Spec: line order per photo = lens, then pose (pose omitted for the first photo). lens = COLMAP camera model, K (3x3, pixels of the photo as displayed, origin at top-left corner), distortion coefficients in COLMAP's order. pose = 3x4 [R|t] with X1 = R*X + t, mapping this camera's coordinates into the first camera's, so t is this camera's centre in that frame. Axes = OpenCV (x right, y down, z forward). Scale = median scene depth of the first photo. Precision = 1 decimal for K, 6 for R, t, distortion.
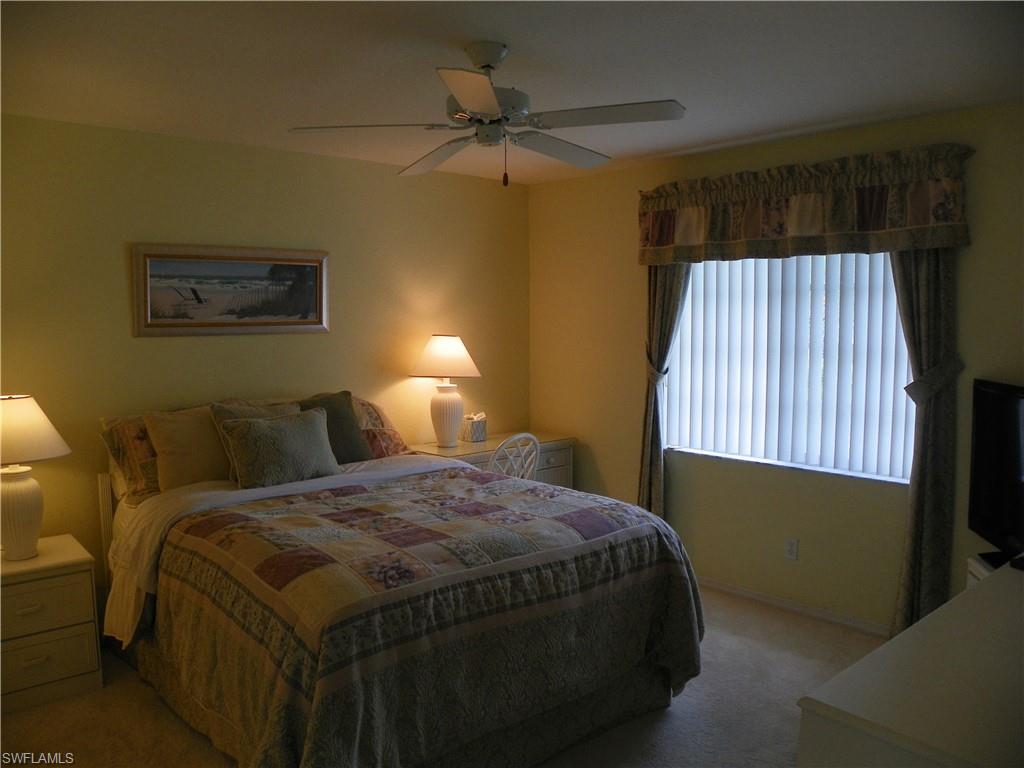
lens RADIAL K [[780.6, 0, 510.6], [0, 780.6, 384.0], [0, 0, 1]] dist [-0.129206, 0.065613]
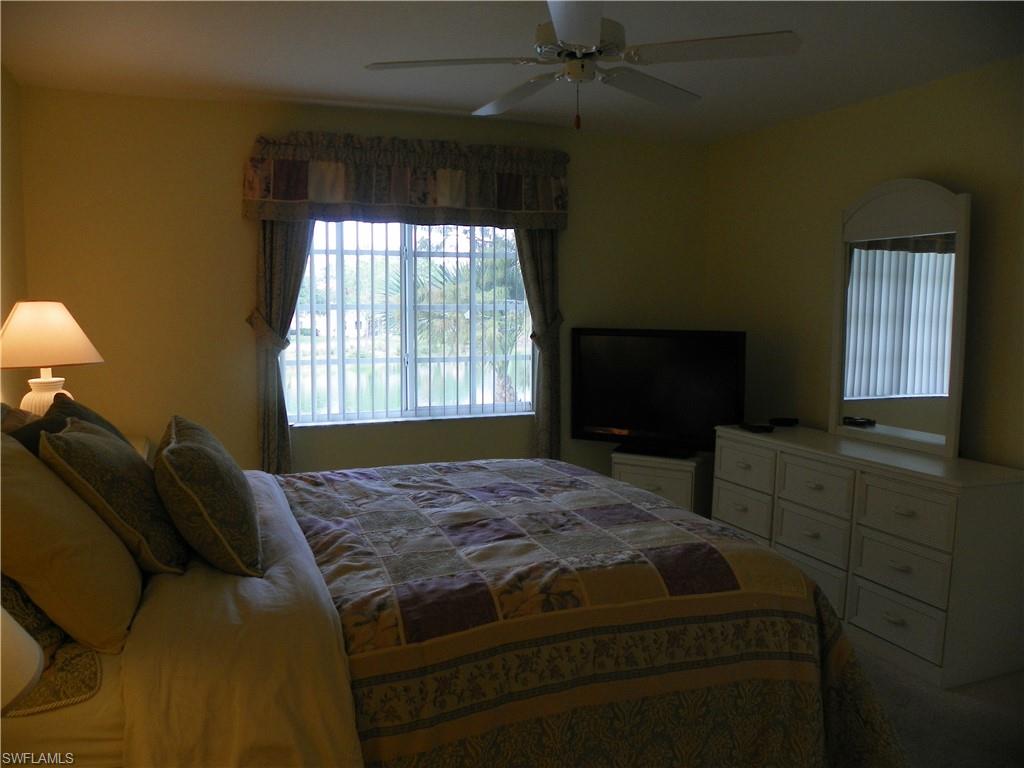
lens RADIAL K [[780.6, 0, 510.6], [0, 780.6, 384.0], [0, 0, 1]] dist [-0.129206, 0.065613]
pose [[0.339504, -0.095326, 0.935762, -0.657889], [0.072985, 0.994522, 0.074833, -0.016983], [-0.937769, 0.042890, 0.344601, 0.540586]]
